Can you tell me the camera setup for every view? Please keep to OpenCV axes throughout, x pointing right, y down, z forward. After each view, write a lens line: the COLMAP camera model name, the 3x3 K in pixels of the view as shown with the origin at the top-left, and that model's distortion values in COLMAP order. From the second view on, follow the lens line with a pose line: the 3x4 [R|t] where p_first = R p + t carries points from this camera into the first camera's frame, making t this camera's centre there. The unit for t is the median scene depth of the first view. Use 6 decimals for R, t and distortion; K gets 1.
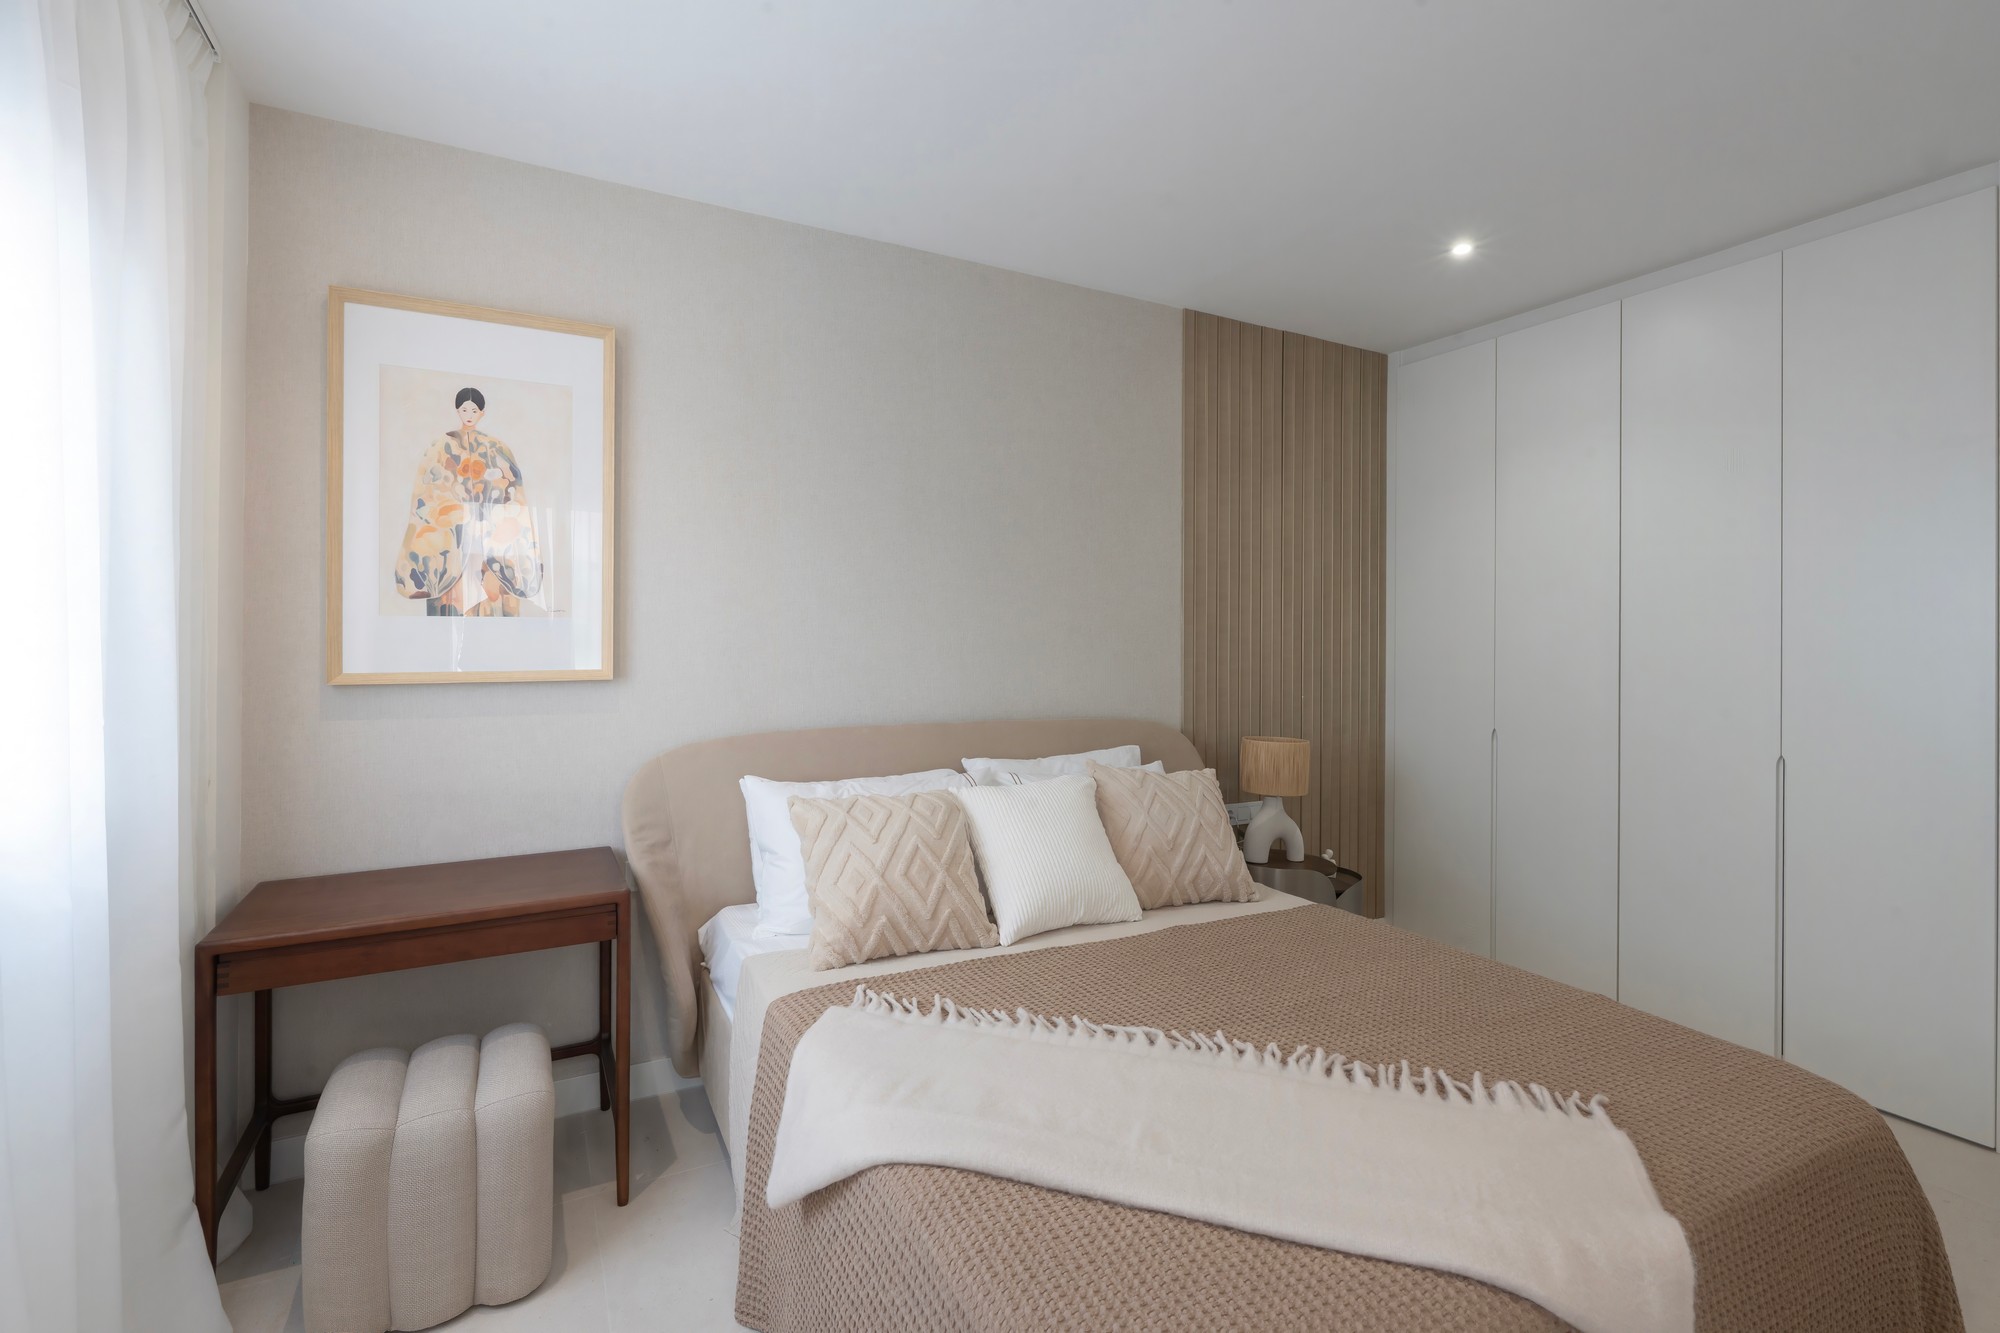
lens RADIAL K [[899.2, 0, 995.8], [0, 899.2, 626.4], [0, 0, 1]] dist [0.001140, 0.000279]
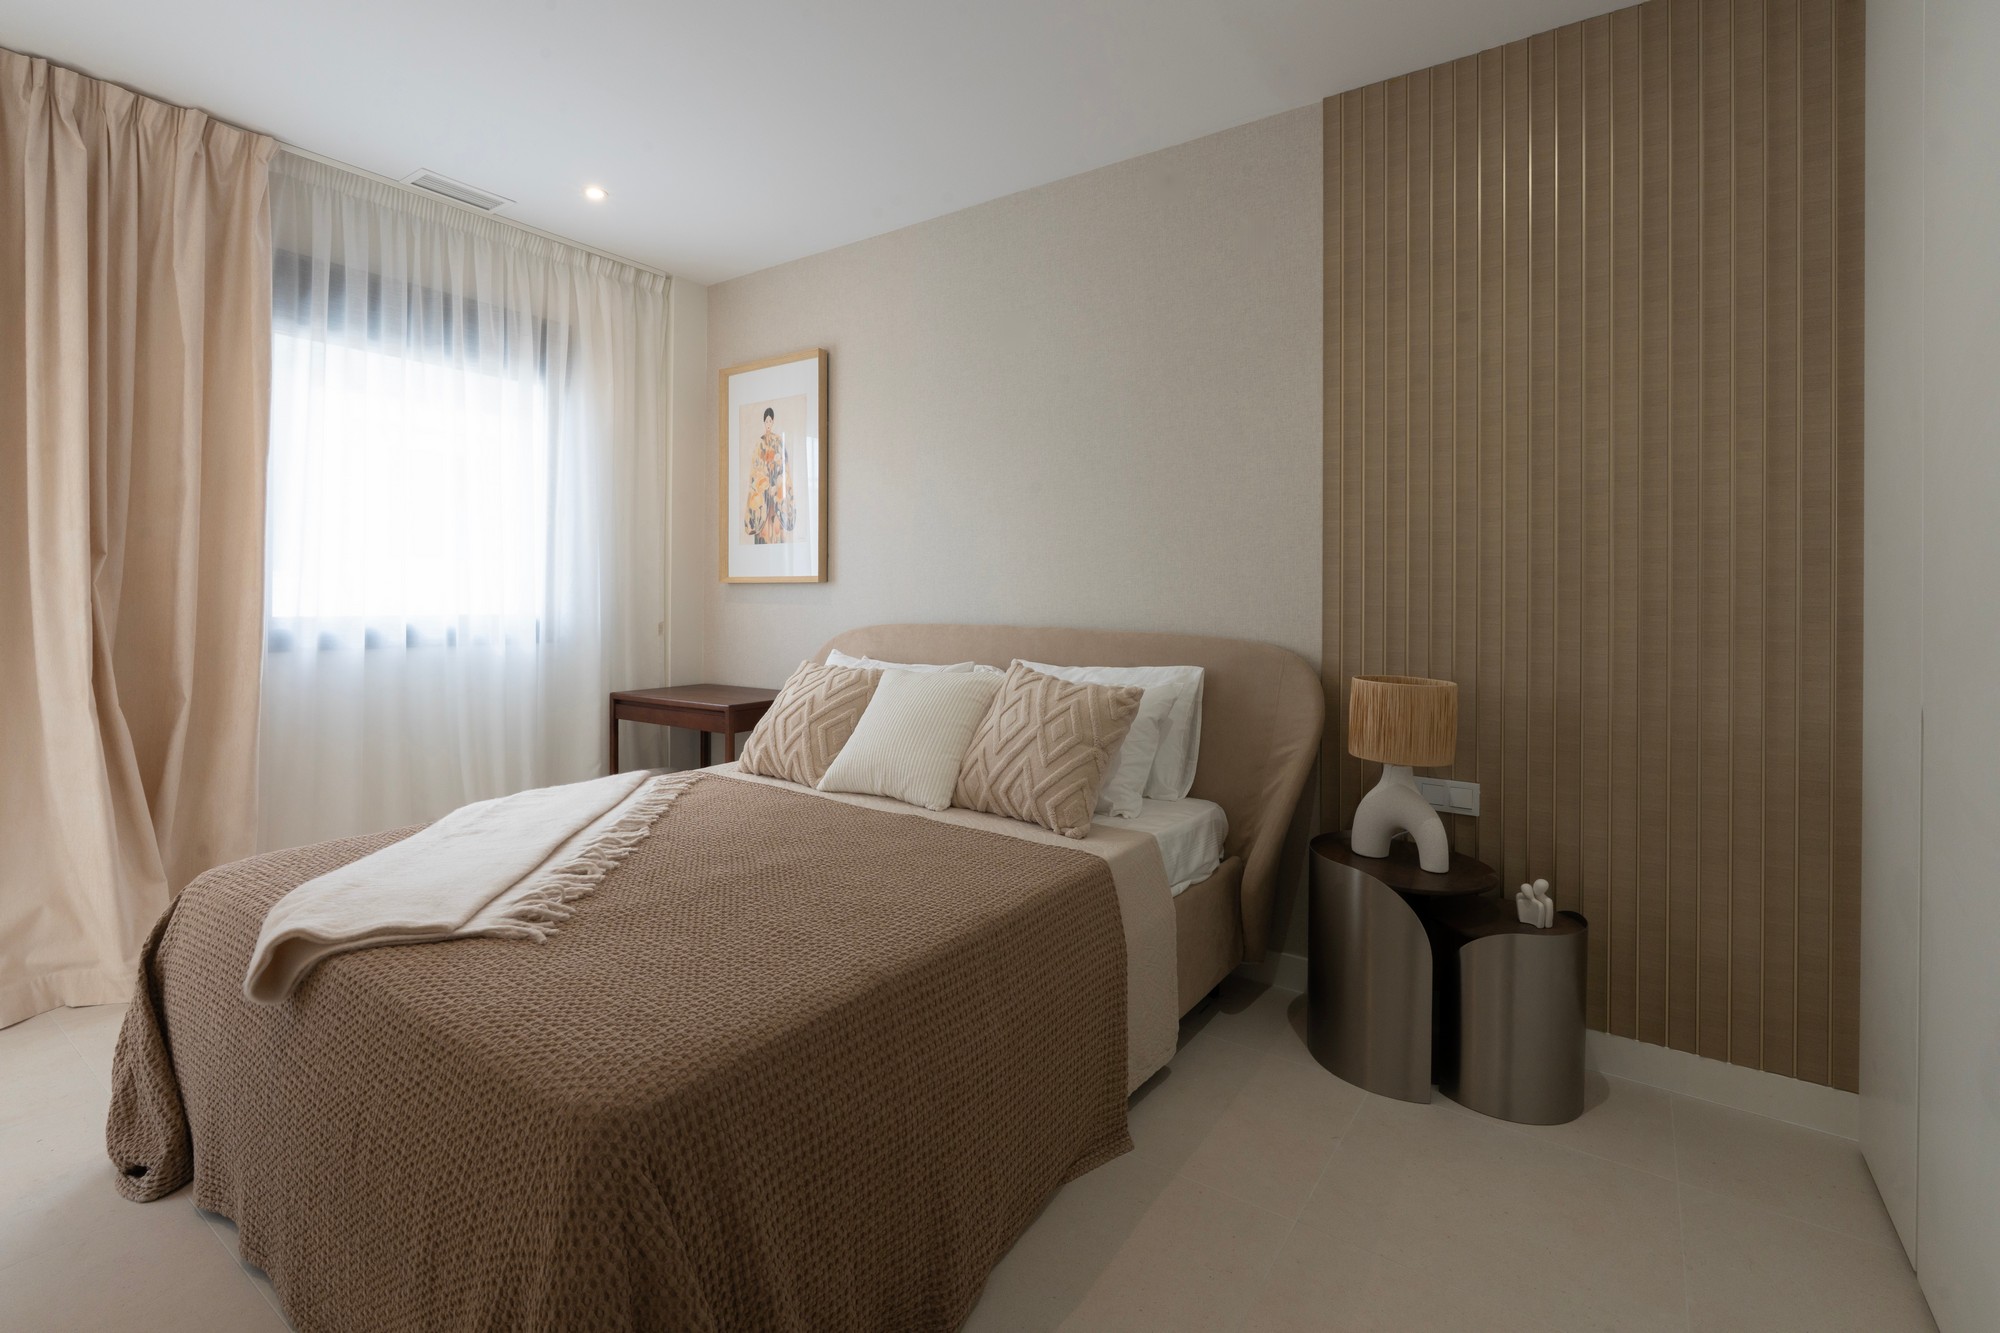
lens RADIAL K [[900.6, 0, 997.1], [0, 900.6, 584.0], [0, 0, 1]] dist [0.001987, 0.000331]
pose [[0.457128, -0.013864, -0.889293, 1.097312], [0.004120, 0.999901, -0.013471, 0.088102], [0.889391, 0.002494, 0.457140, 0.606315]]
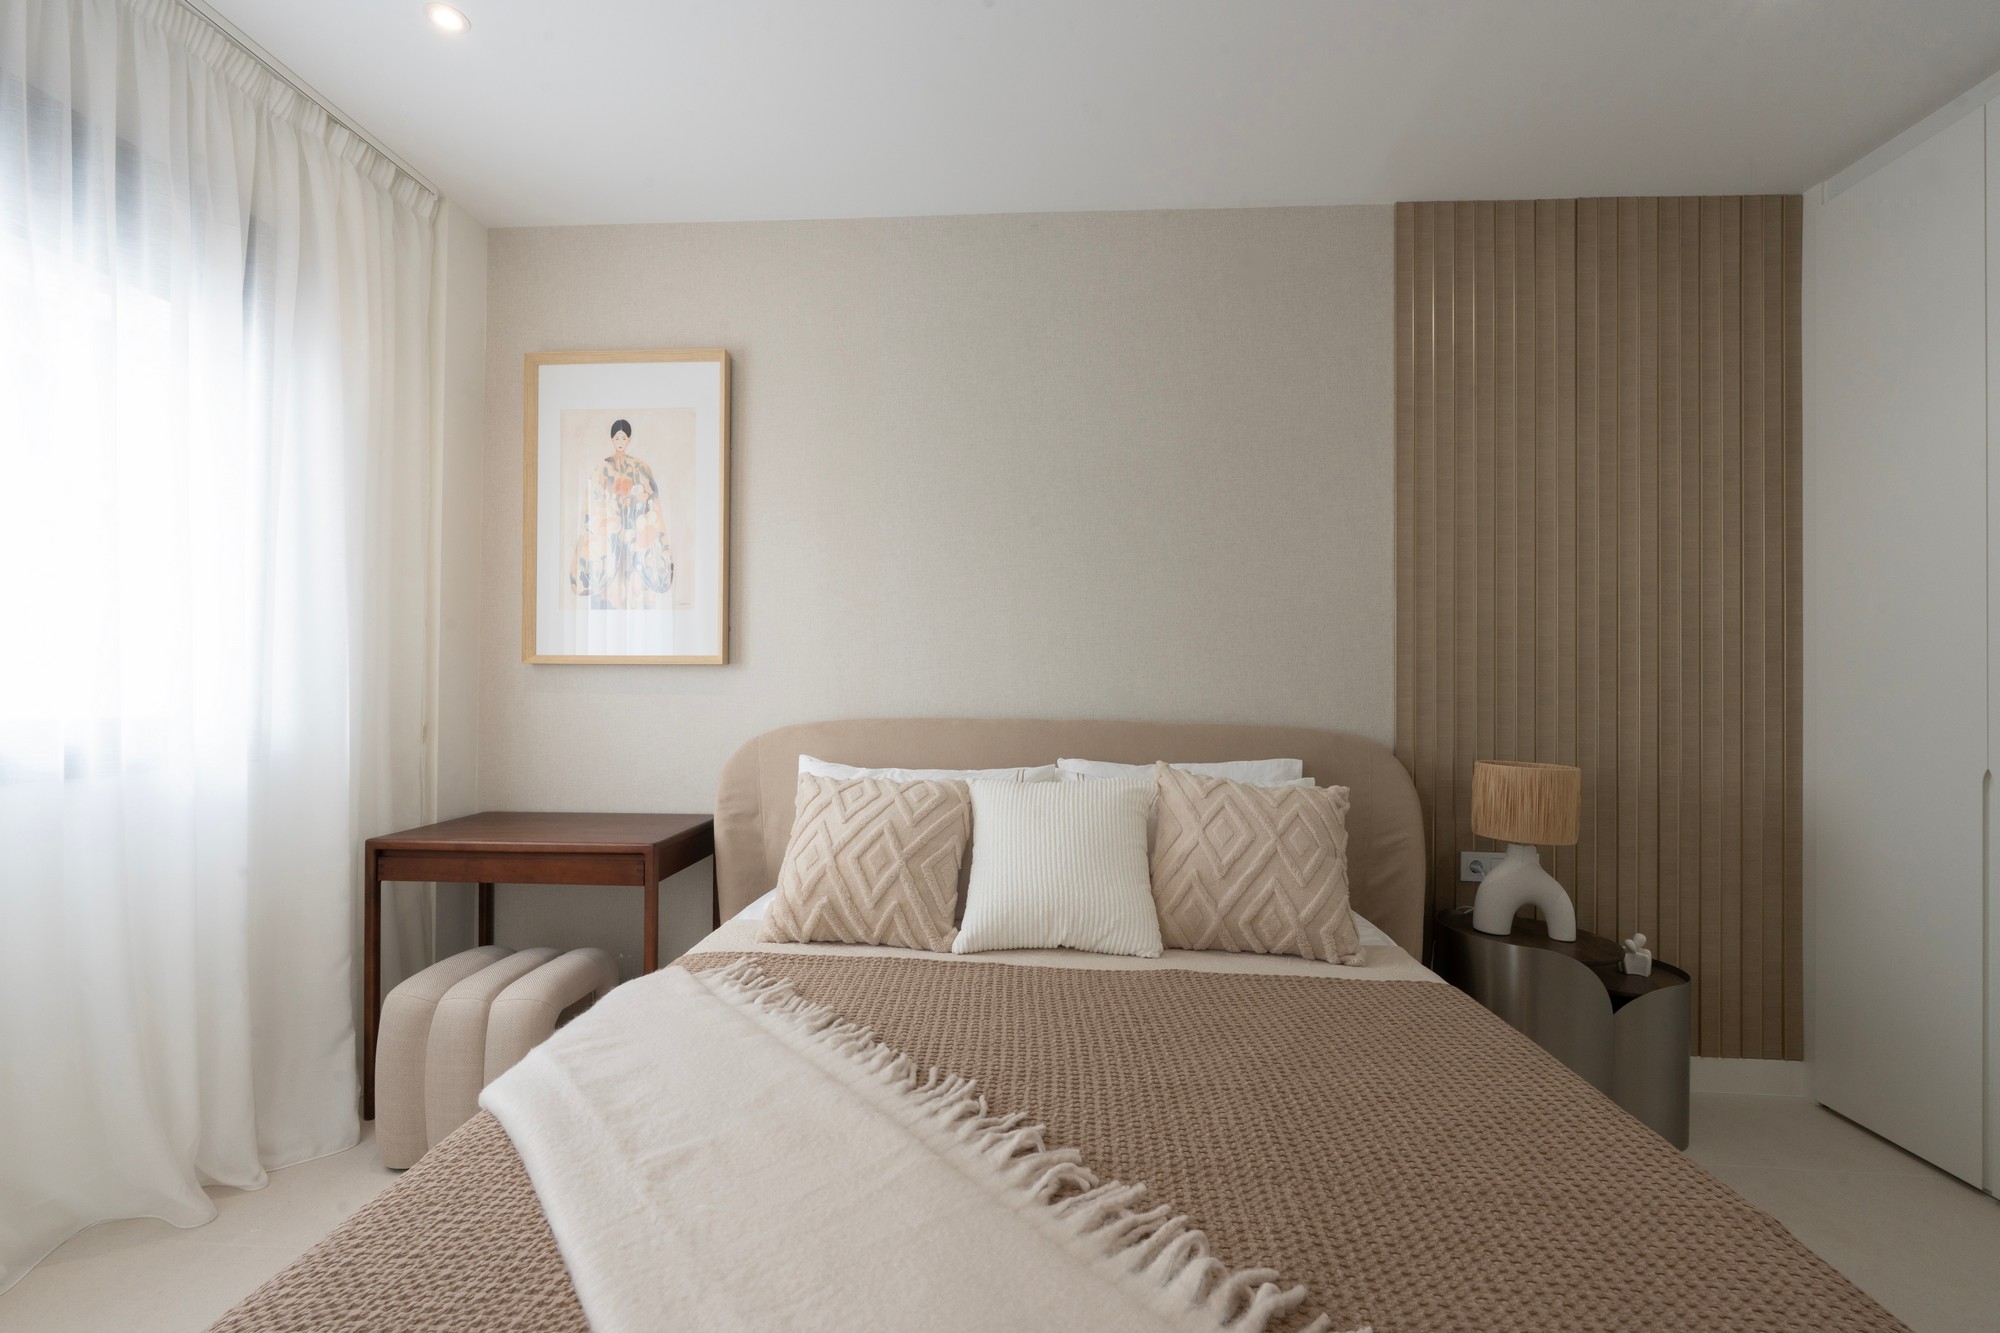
lens RADIAL K [[875.6, 0, 1000.0], [0, 875.6, 666.5], [0, 0, 1]] dist [-0.000137, -0.000076]
pose [[0.852963, -0.007832, -0.521912, 0.453470], [0.001174, 0.999914, -0.013087, 0.080212], [0.521969, 0.010550, 0.852899, 0.269417]]
